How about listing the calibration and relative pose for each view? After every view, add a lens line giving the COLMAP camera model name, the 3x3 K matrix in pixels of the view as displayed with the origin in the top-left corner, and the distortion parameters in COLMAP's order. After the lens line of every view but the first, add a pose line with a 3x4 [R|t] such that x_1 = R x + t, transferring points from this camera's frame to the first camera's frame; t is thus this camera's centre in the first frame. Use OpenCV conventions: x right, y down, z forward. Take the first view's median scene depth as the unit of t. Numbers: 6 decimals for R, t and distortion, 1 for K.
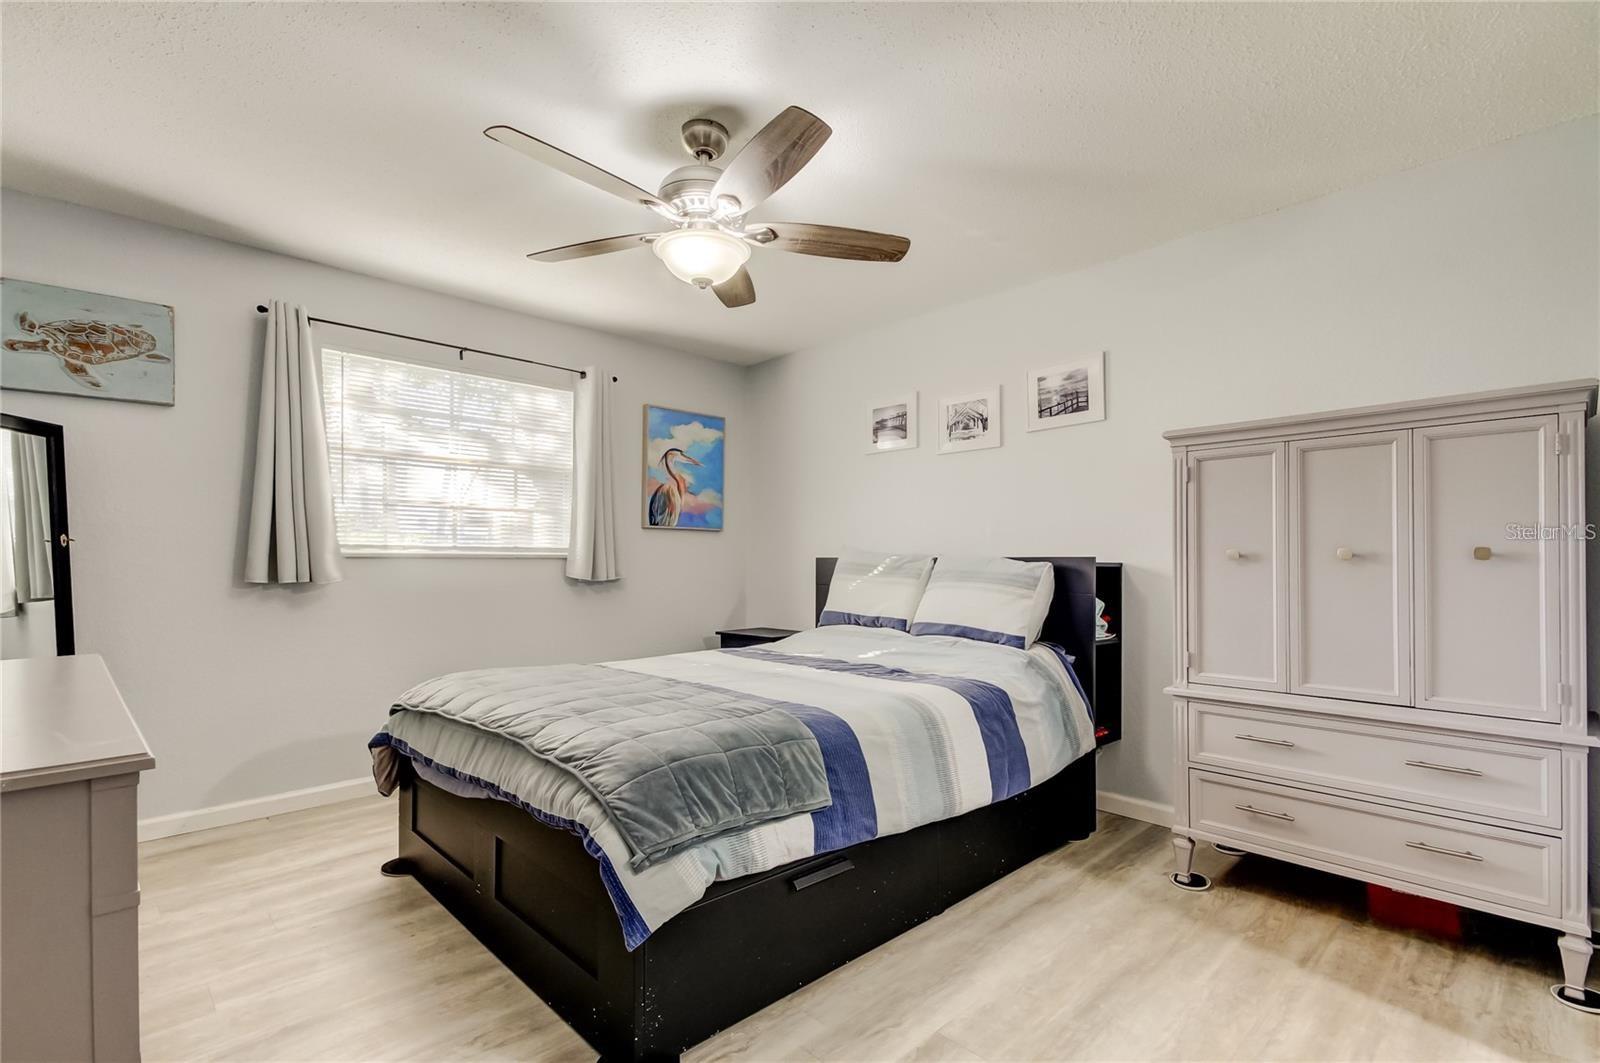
lens RADIAL K [[757.2, 0, 809.0], [0, 757.2, 556.4], [0, 0, 1]] dist [0.033476, -0.015076]
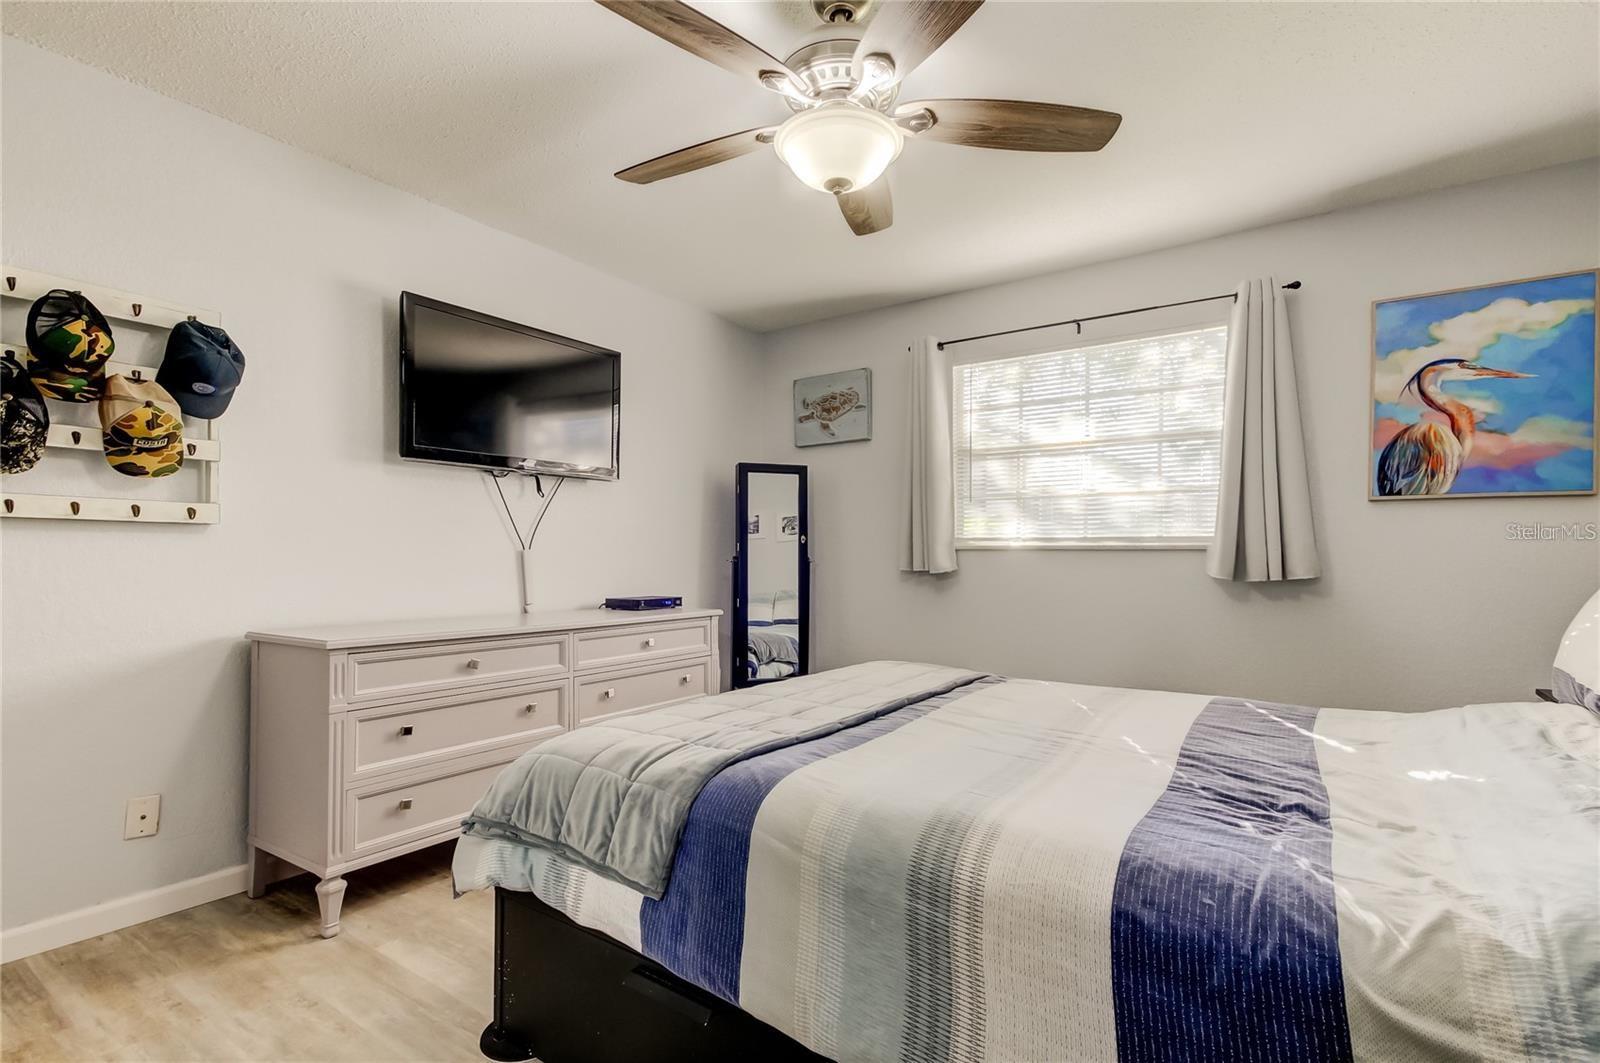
lens RADIAL K [[723.8, 0, 746.8], [0, 723.8, 546.9], [0, 0, 1]] dist [-0.000242, 0.000236]
pose [[0.173976, -0.009677, -0.984702, 0.298478], [0.001513, 0.999953, -0.009560, 0.005845], [0.984749, 0.000174, 0.173983, 0.414126]]
